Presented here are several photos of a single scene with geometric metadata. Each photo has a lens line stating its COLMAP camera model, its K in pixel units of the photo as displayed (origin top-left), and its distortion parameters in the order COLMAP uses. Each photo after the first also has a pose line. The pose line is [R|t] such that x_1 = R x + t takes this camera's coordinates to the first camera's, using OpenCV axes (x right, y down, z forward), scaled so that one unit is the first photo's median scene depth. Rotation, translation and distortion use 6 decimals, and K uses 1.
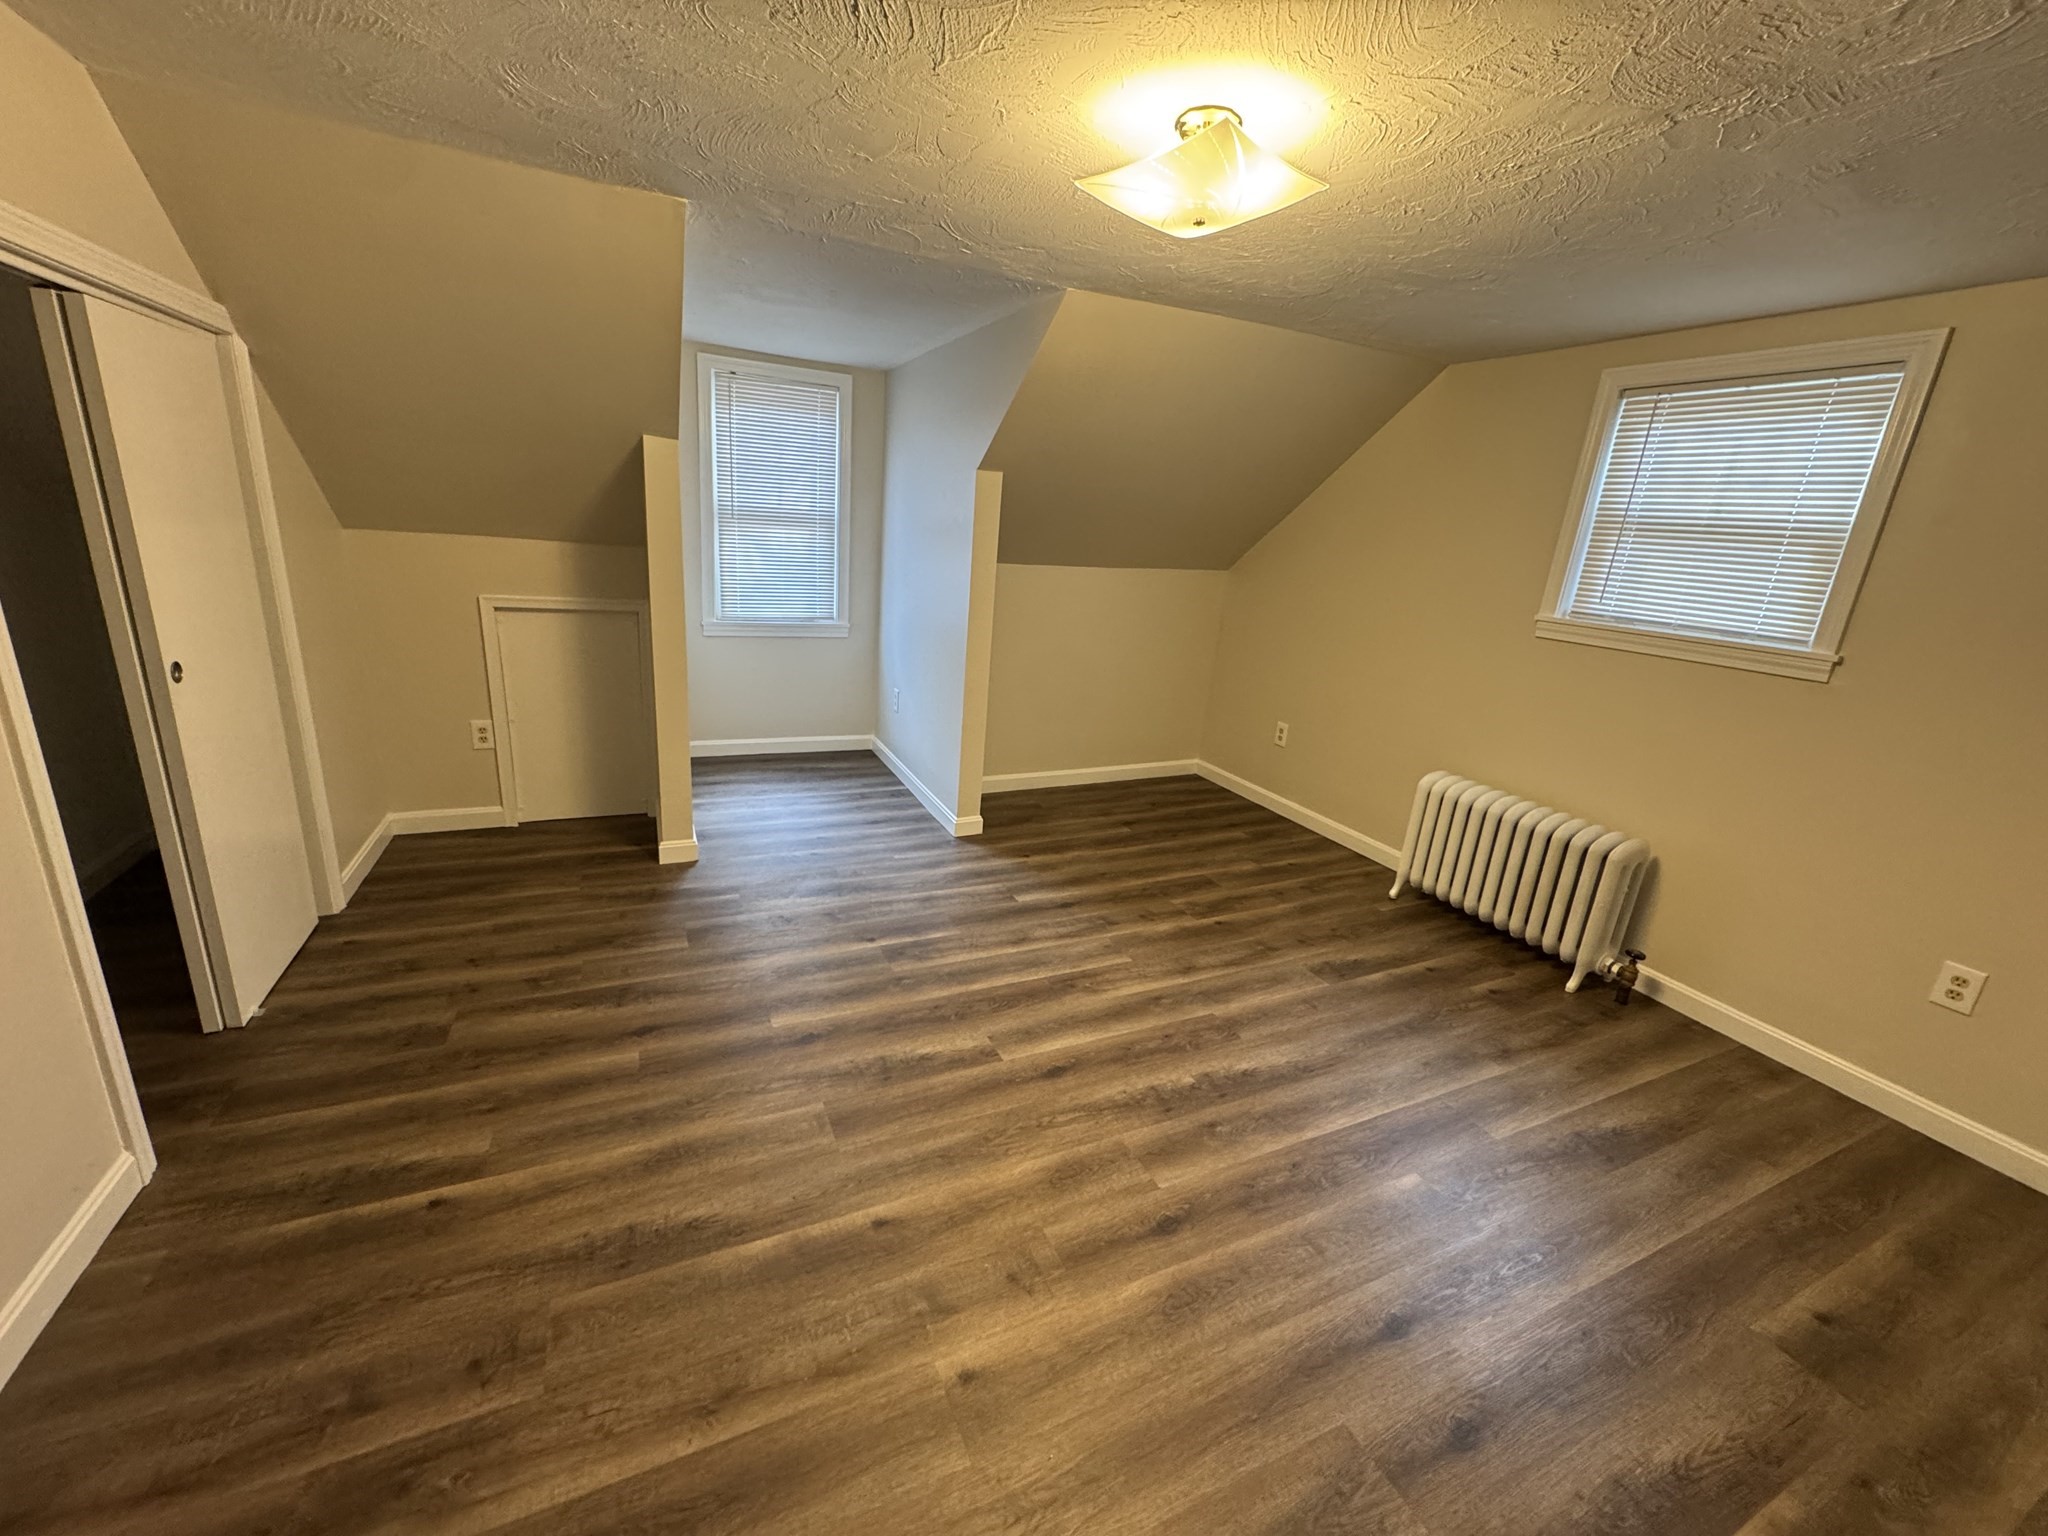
lens RADIAL K [[815.4, 0, 1021.7], [0, 815.4, 764.4], [0, 0, 1]] dist [-0.001120, 0.000054]
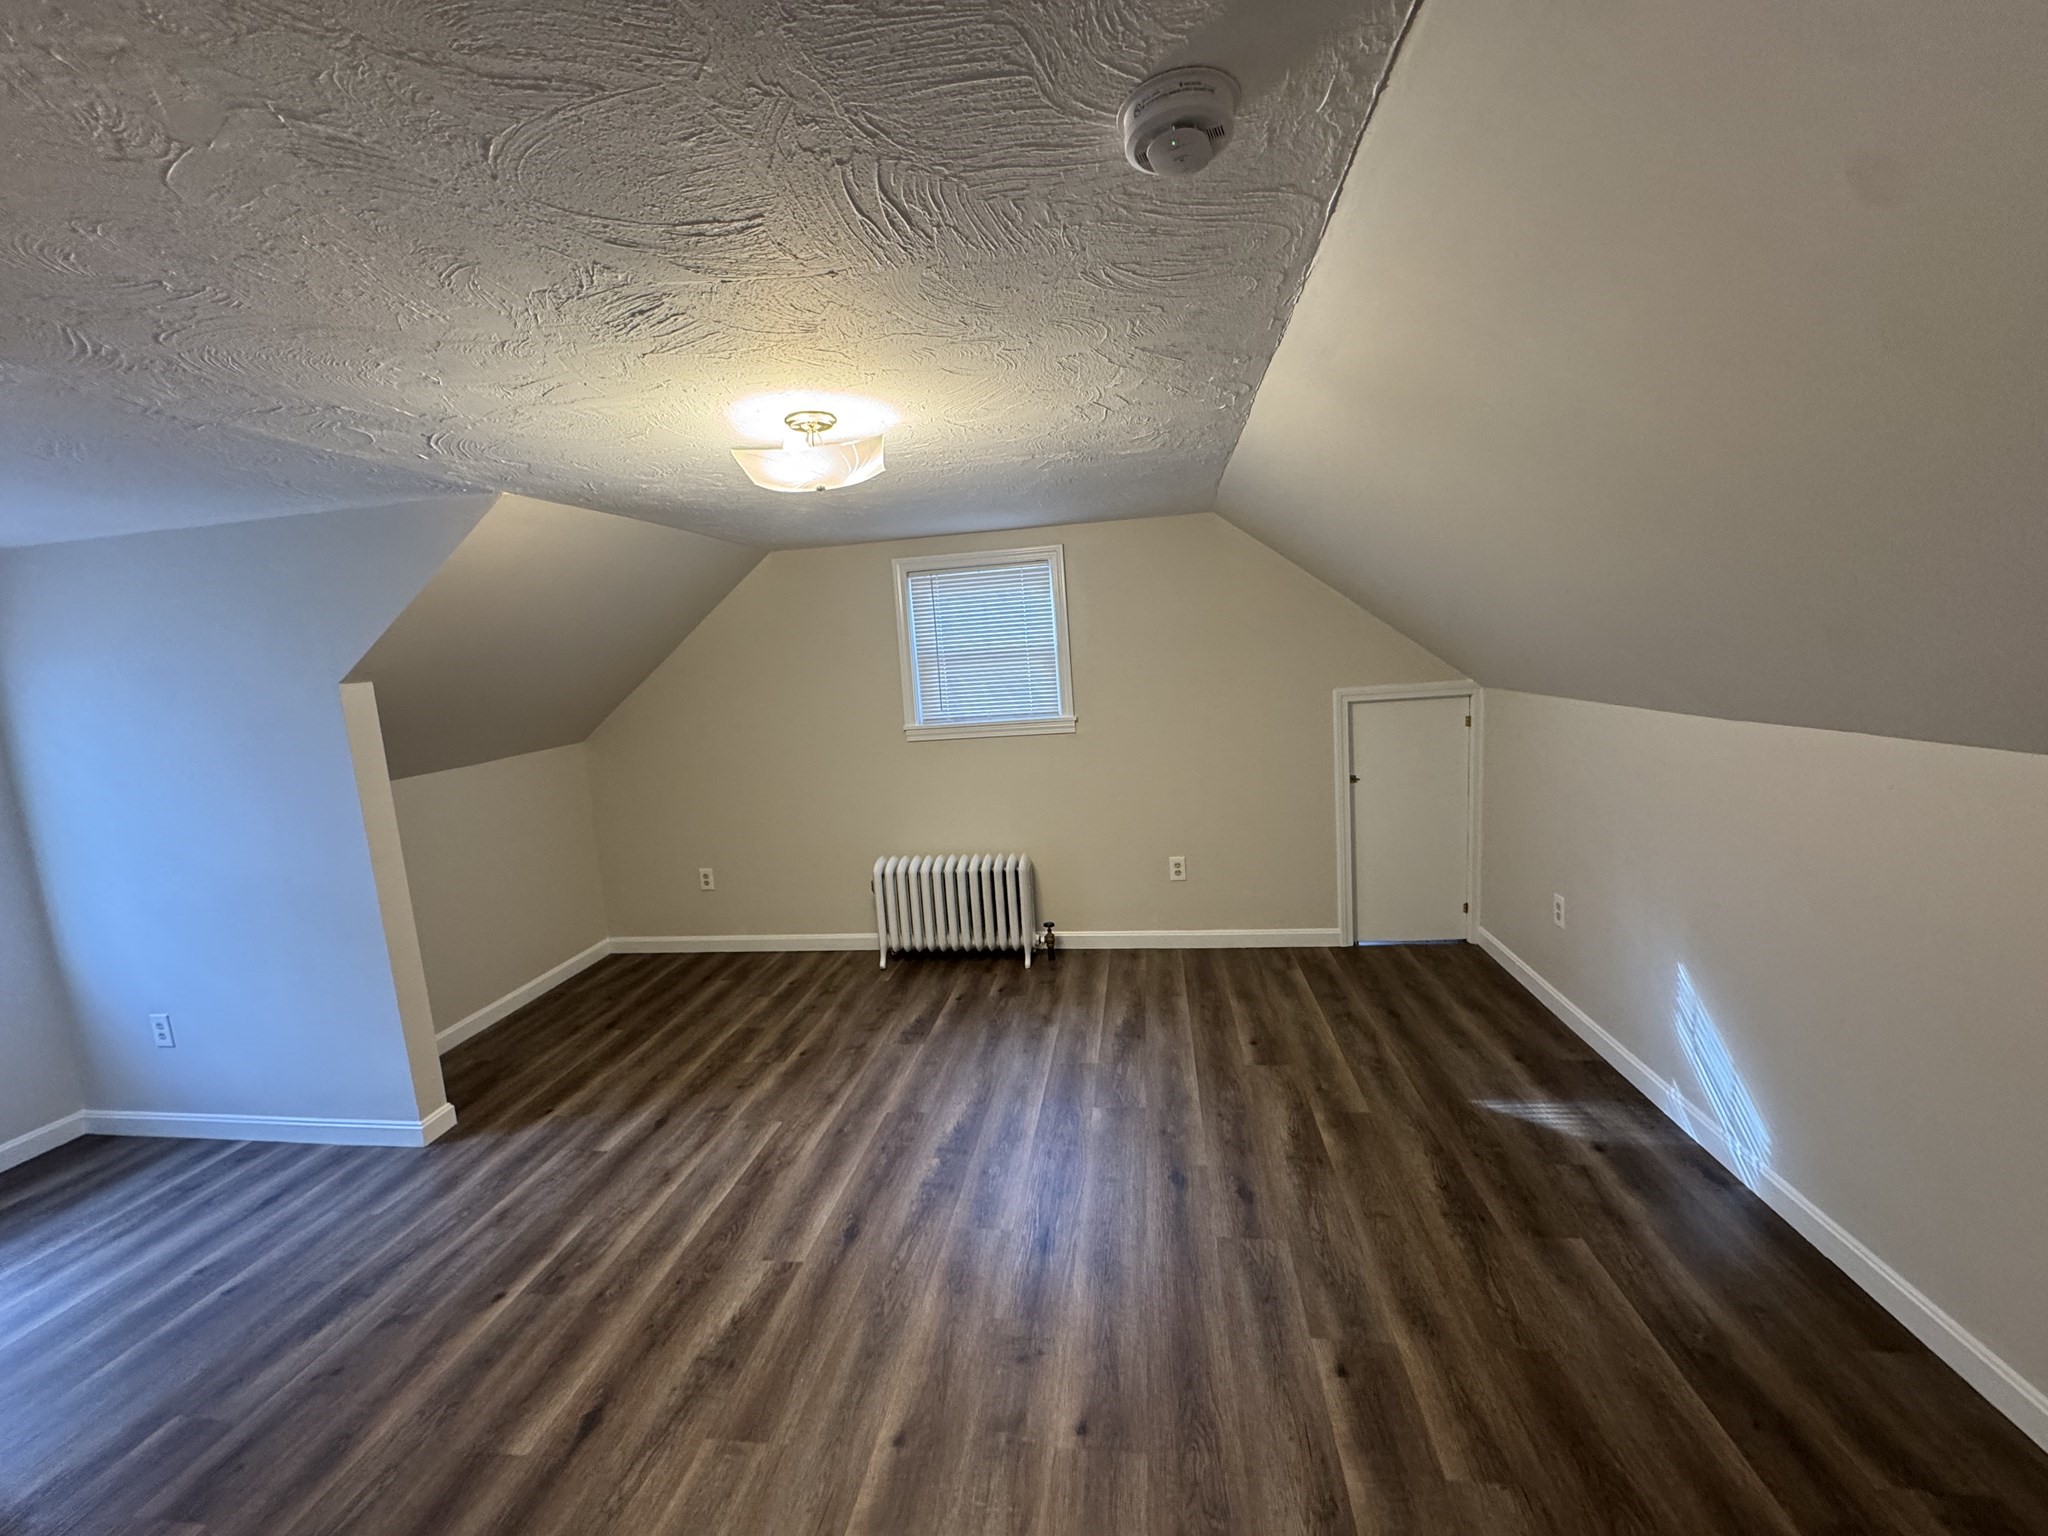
lens RADIAL K [[816.5, 0, 1015.9], [0, 816.5, 763.4], [0, 0, 1]] dist [0.002724, 0.000257]
pose [[0.551062, -0.220431, 0.804823, -0.415980], [0.340731, 0.939851, 0.024115, -0.101606], [-0.761730, 0.260939, 0.593024, 0.060492]]
